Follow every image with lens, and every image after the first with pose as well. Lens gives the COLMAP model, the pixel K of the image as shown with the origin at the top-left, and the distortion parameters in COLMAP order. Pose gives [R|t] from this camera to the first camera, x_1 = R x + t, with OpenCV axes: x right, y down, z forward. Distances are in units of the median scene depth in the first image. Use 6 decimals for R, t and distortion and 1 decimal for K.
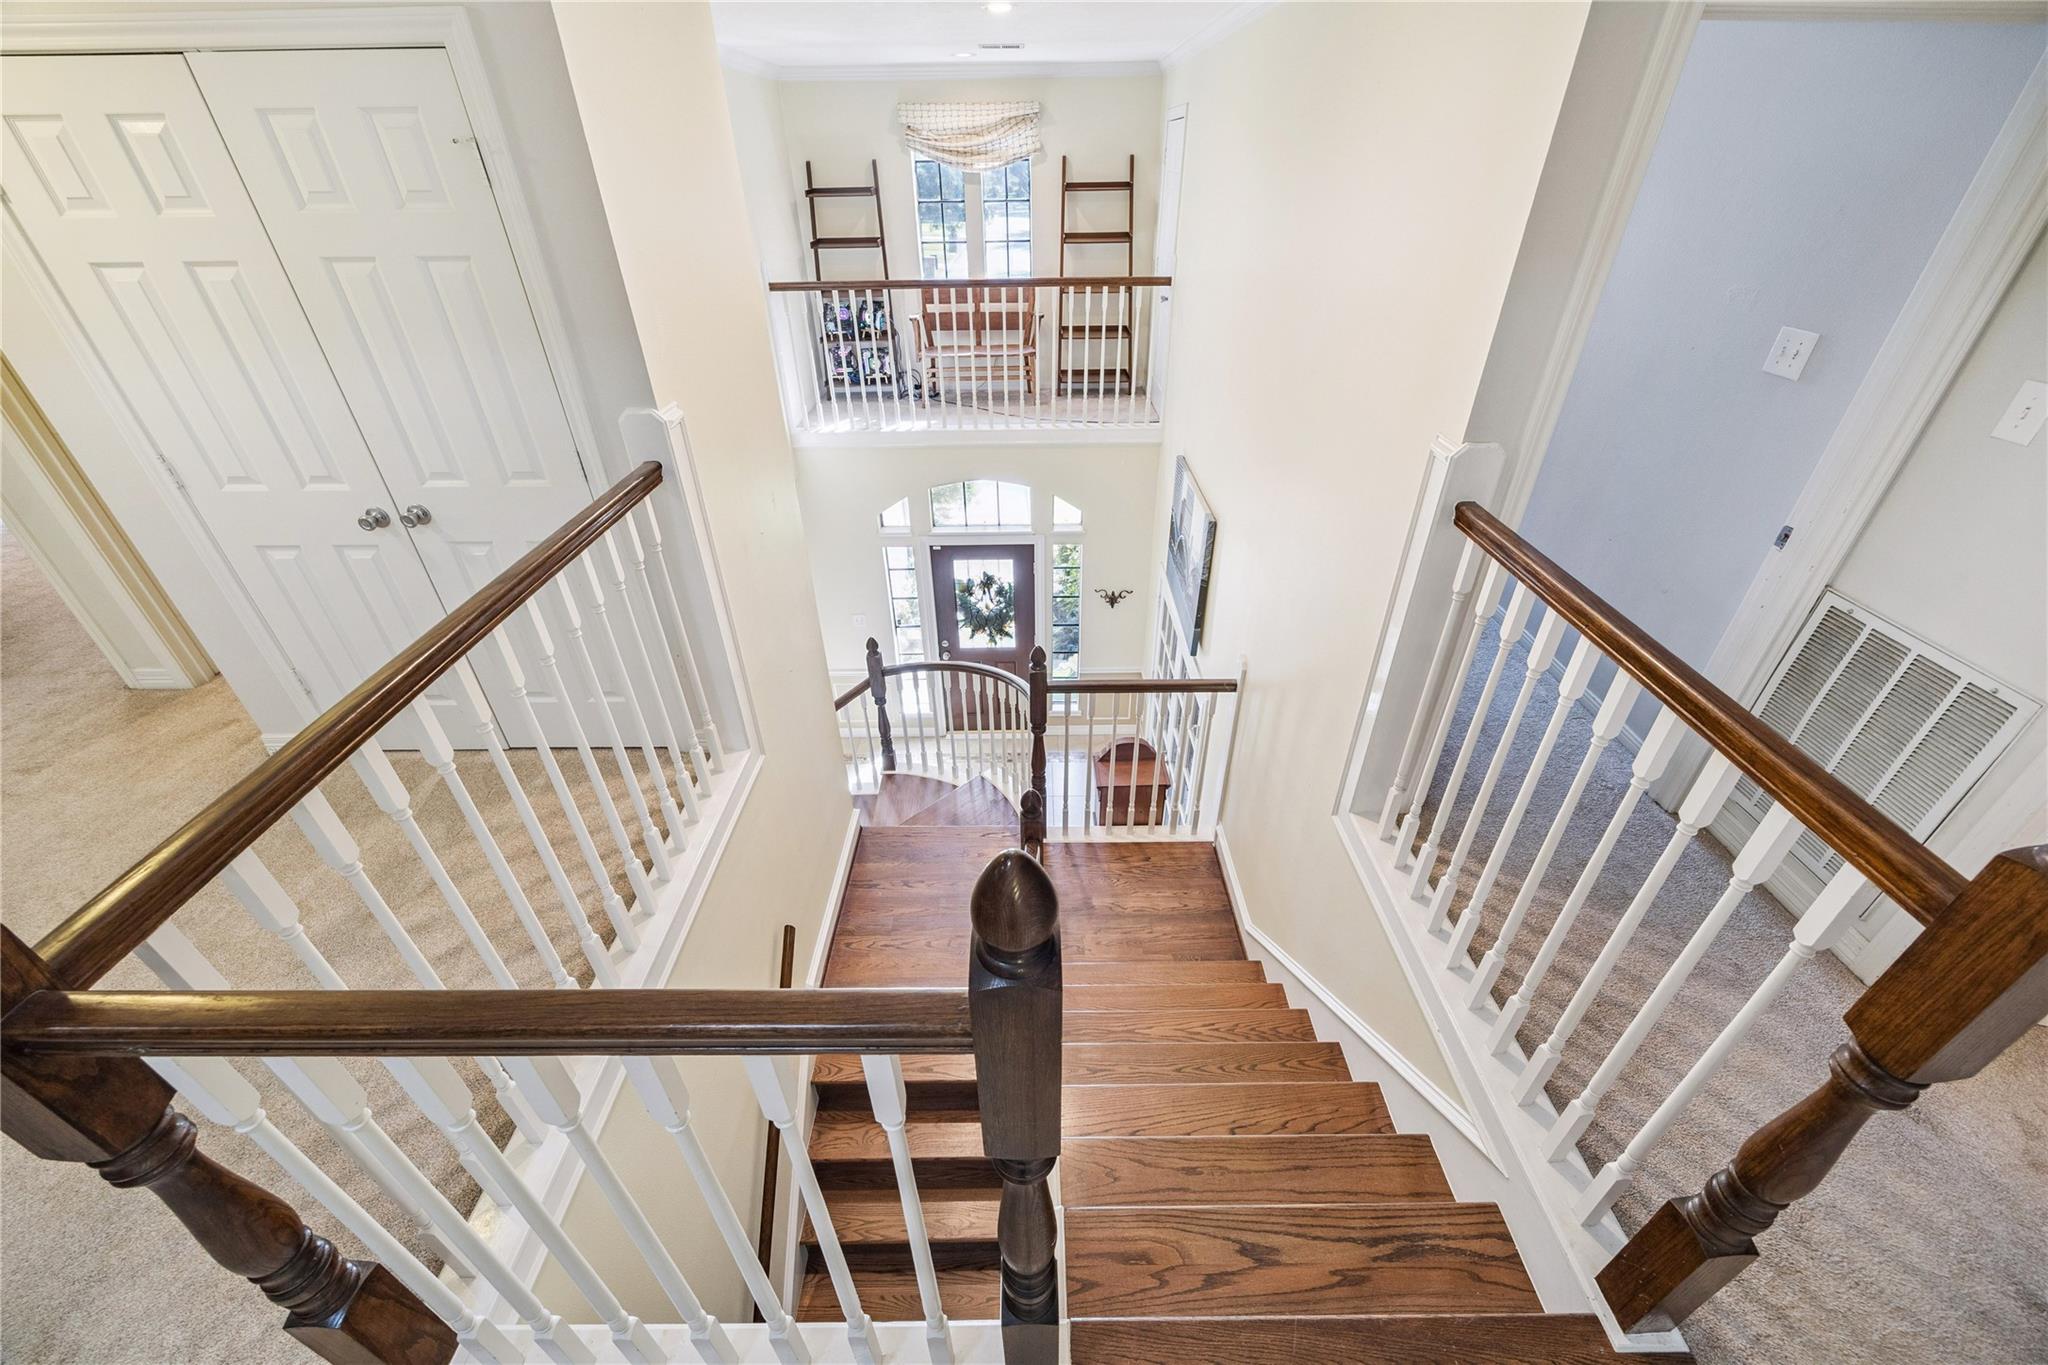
lens RADIAL K [[800.6, 0, 1028.6], [0, 800.6, 697.0], [0, 0, 1]] dist [0.000577, 0.000165]
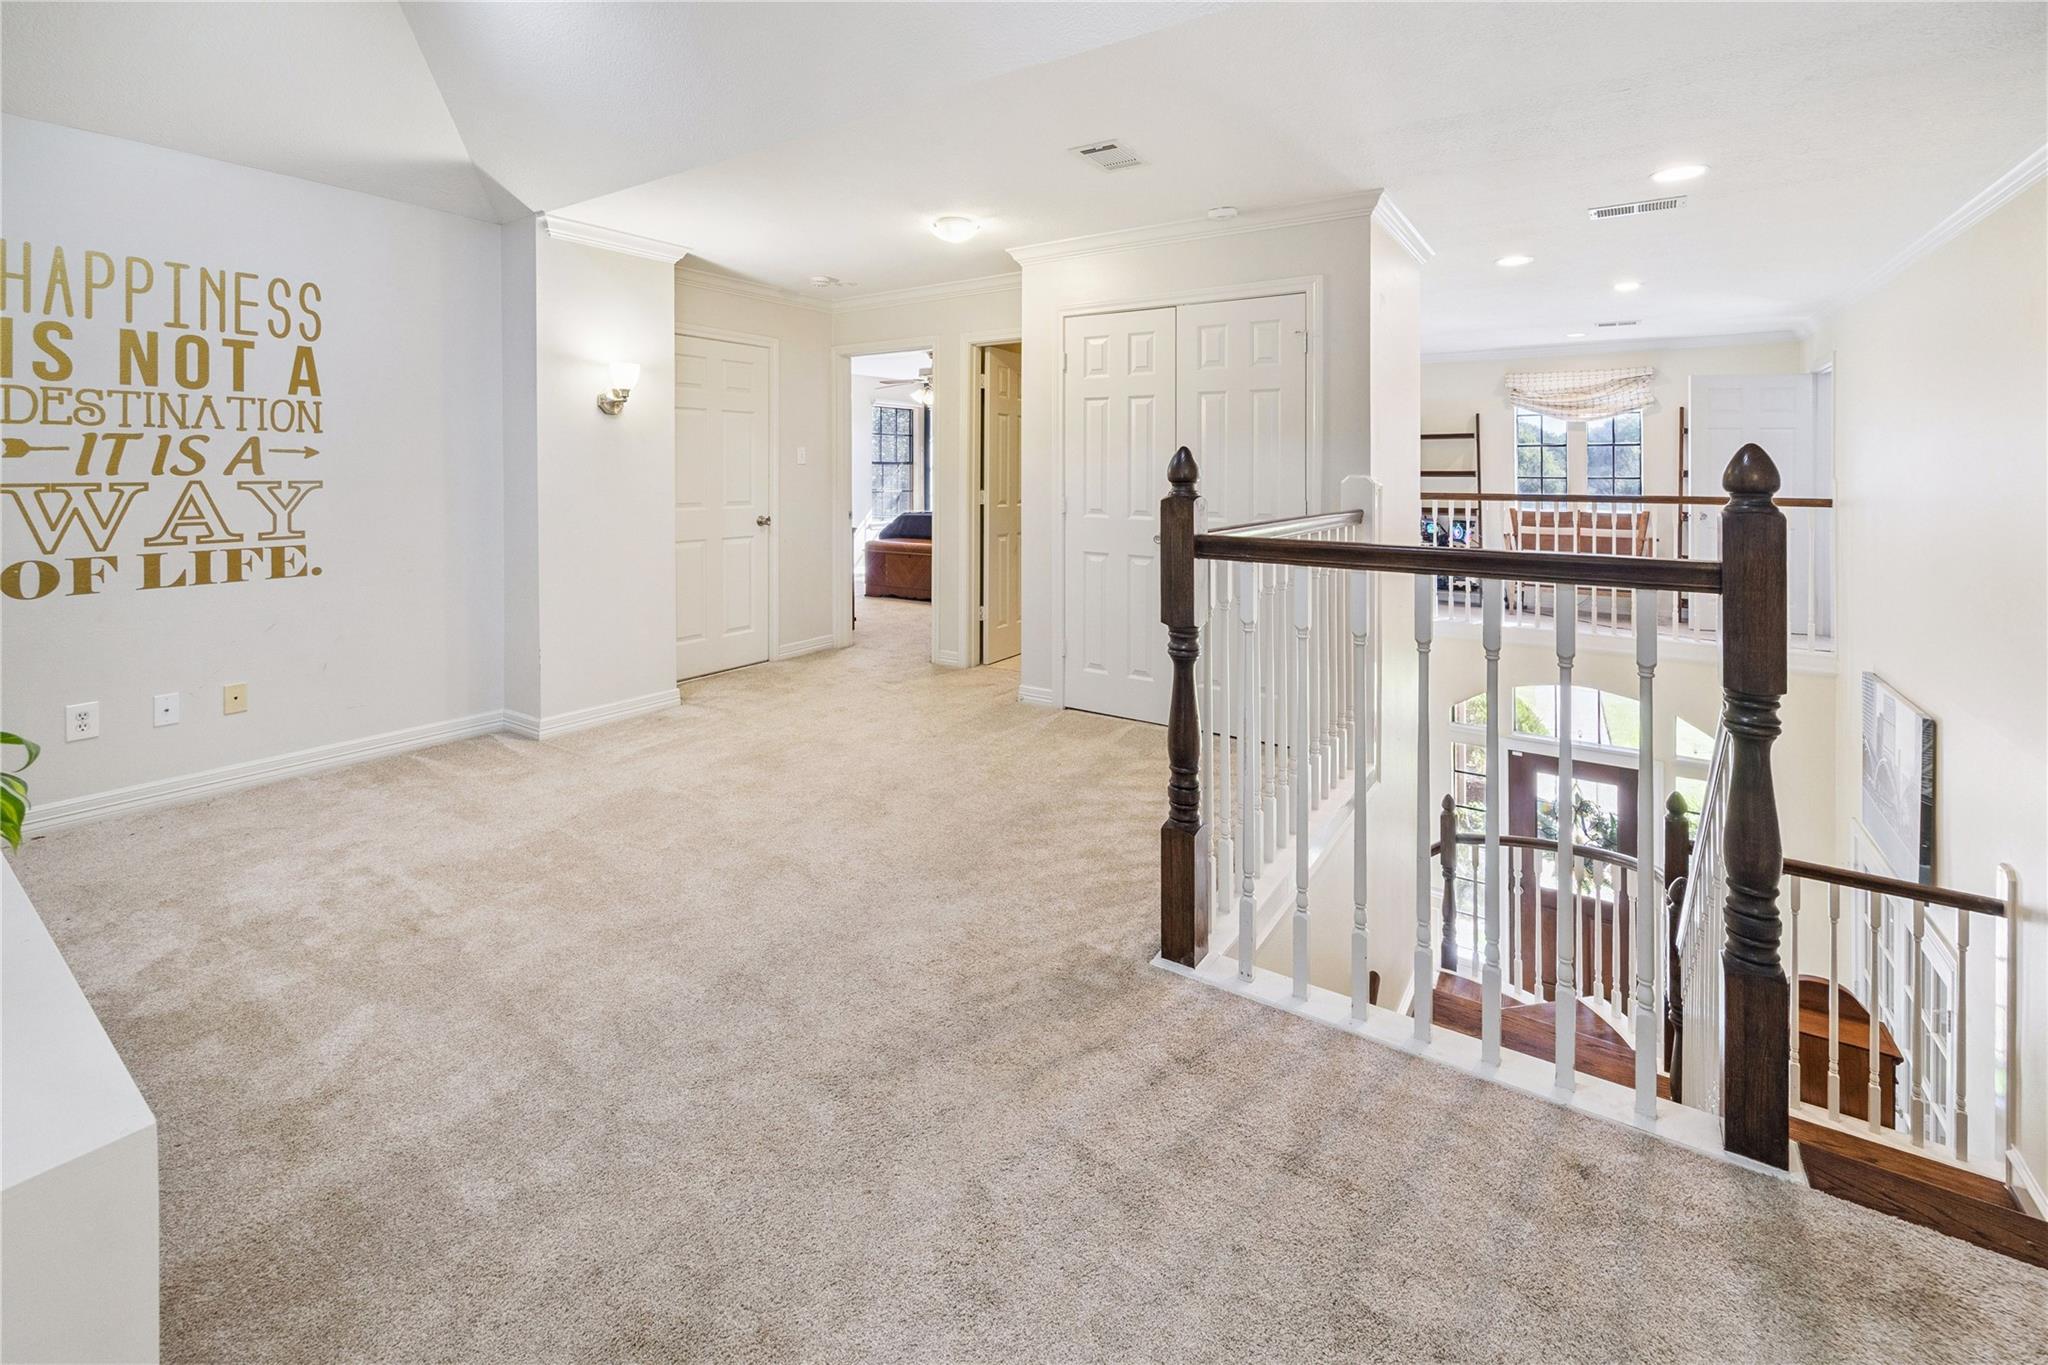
lens RADIAL K [[860.8, 0, 1020.8], [0, 860.8, 462.5], [0, 0, 1]] dist [-0.000221, -0.000390]
pose [[0.824303, 0.010730, -0.566047, -0.037624], [-0.327054, 0.825139, -0.460631, 0.234135], [0.462125, 0.564828, 0.683674, -0.165711]]
